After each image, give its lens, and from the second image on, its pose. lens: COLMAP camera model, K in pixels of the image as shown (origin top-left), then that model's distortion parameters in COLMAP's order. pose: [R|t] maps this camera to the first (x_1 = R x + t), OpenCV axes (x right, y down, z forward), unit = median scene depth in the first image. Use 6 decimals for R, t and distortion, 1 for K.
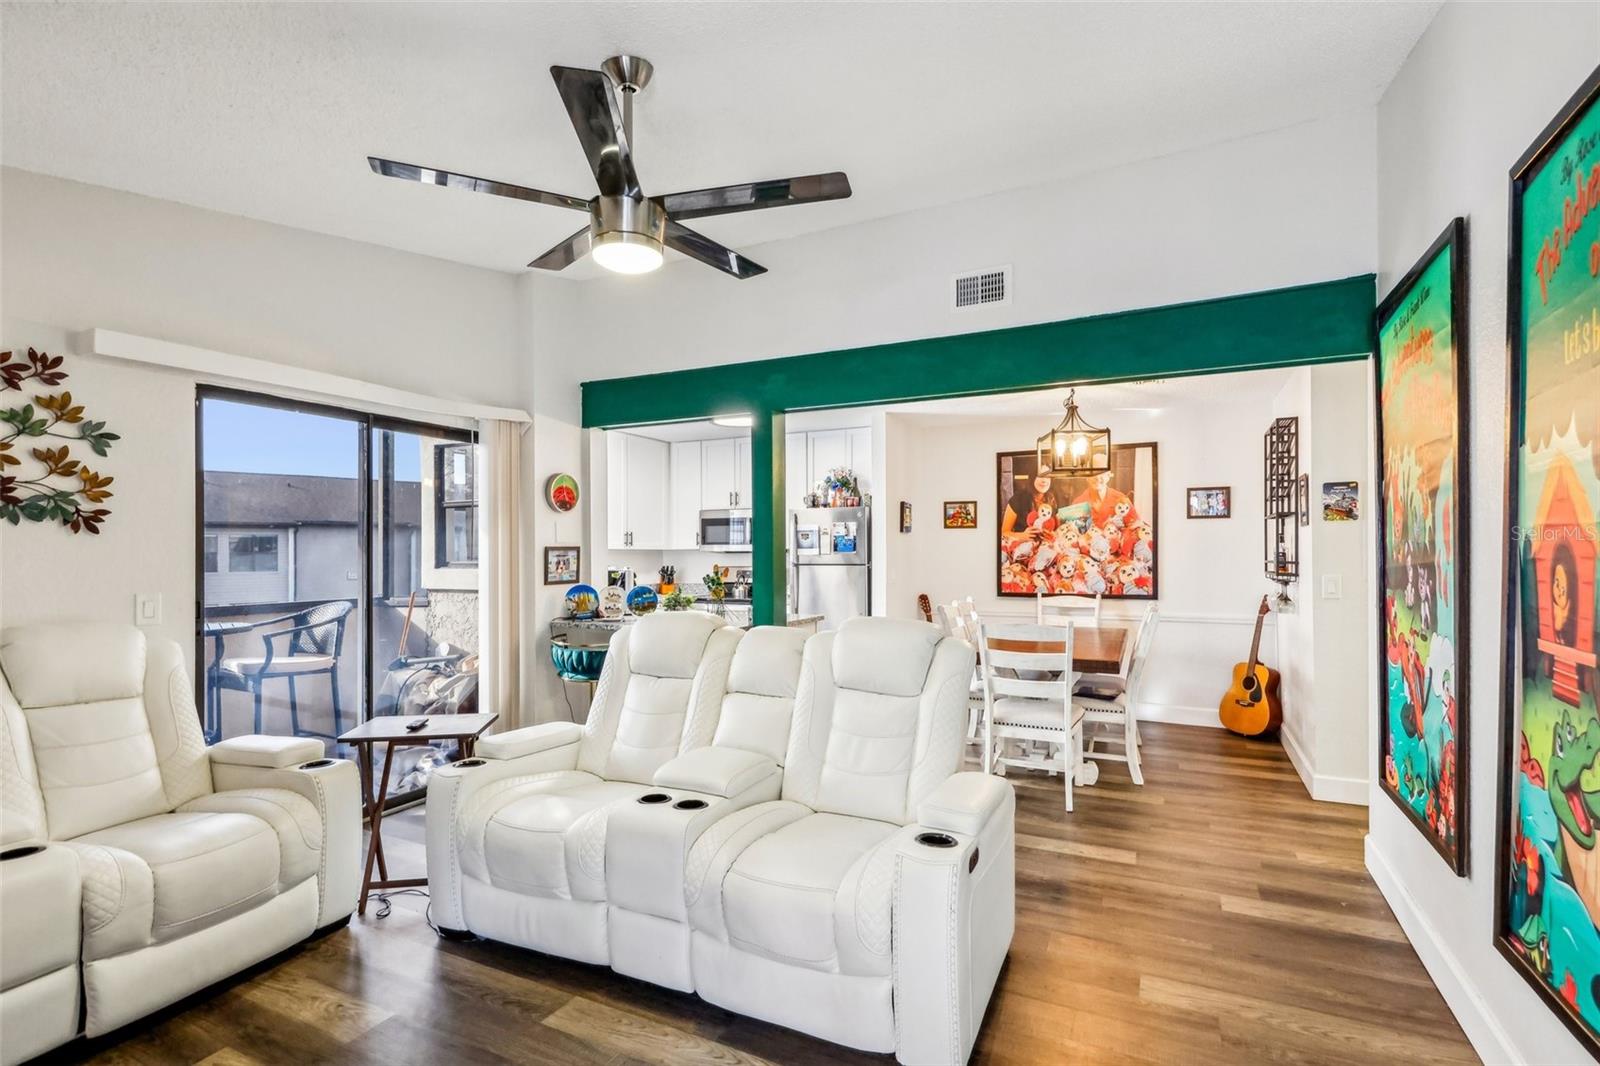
lens RADIAL K [[748.6, 0, 800.1], [0, 748.6, 545.4], [0, 0, 1]] dist [0.000459, -0.000364]
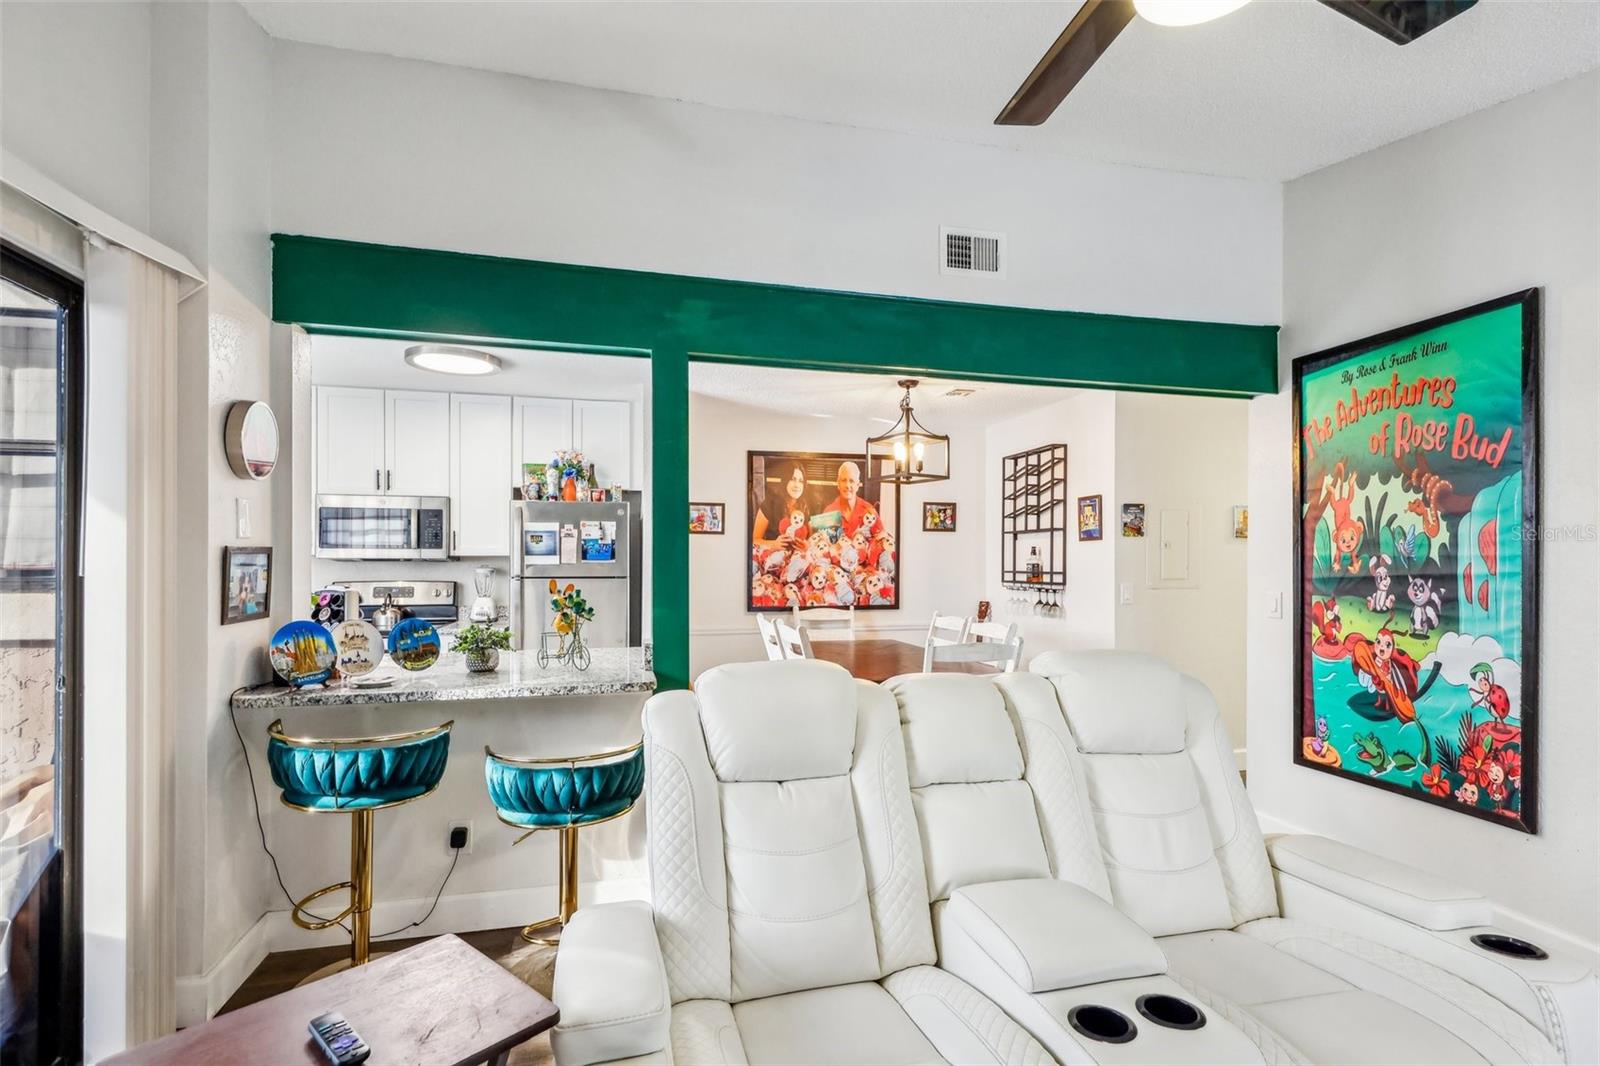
lens RADIAL K [[749.0, 0, 801.5], [0, 749.0, 557.0], [0, 0, 1]] dist [0.004220, -0.000343]
pose [[0.762669, 0.010186, 0.646709, -0.282307], [-0.011981, 0.999927, -0.001620, 0.004125], [-0.646678, -0.006513, 0.762735, 0.293800]]
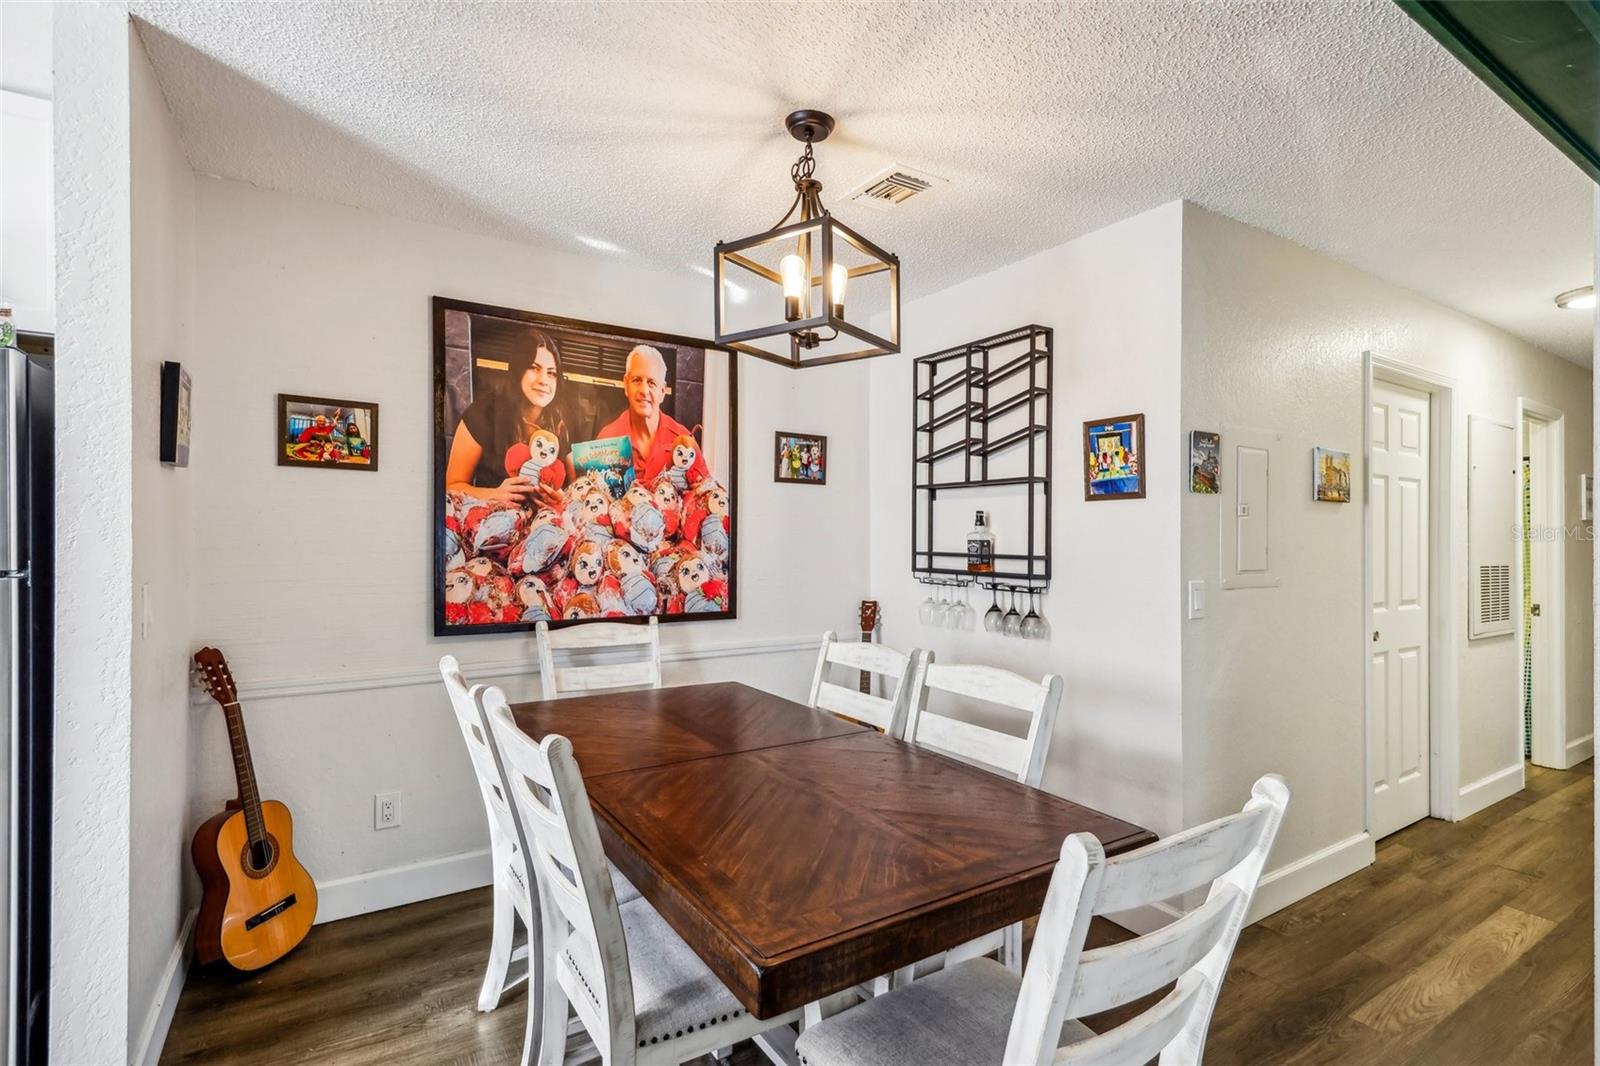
lens RADIAL K [[749.0, 0, 801.5], [0, 749.0, 557.0], [0, 0, 1]] dist [0.004220, -0.000343]
pose [[0.516293, -0.013919, 0.856299, 0.006166], [-0.023844, 0.999247, 0.030619, 0.005825], [-0.856080, -0.036226, 0.515572, 0.637939]]
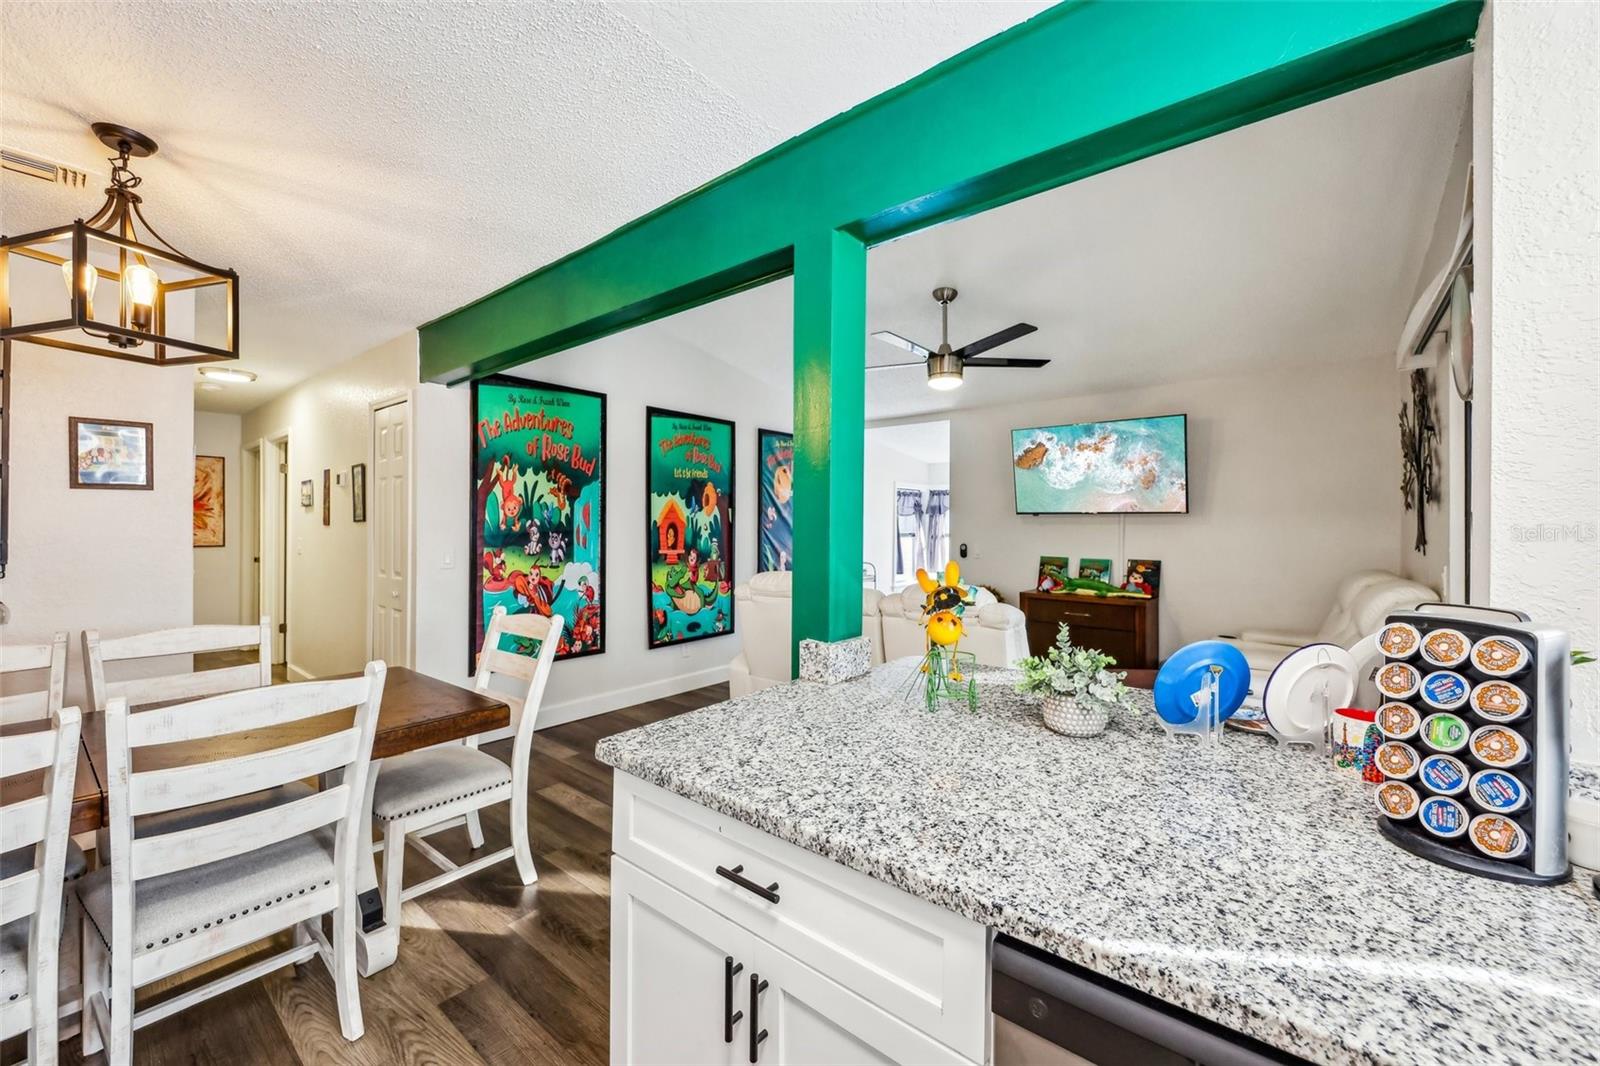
lens RADIAL K [[625.3, 0, 796.1], [0, 625.3, 526.4], [0, 0, 1]] dist [0.011878, -0.000142]
pose [[-0.973161, -0.001654, 0.230119, -0.085329], [-0.003314, 0.999971, -0.006827, 0.008622], [-0.230101, -0.007406, -0.973138, 1.023554]]
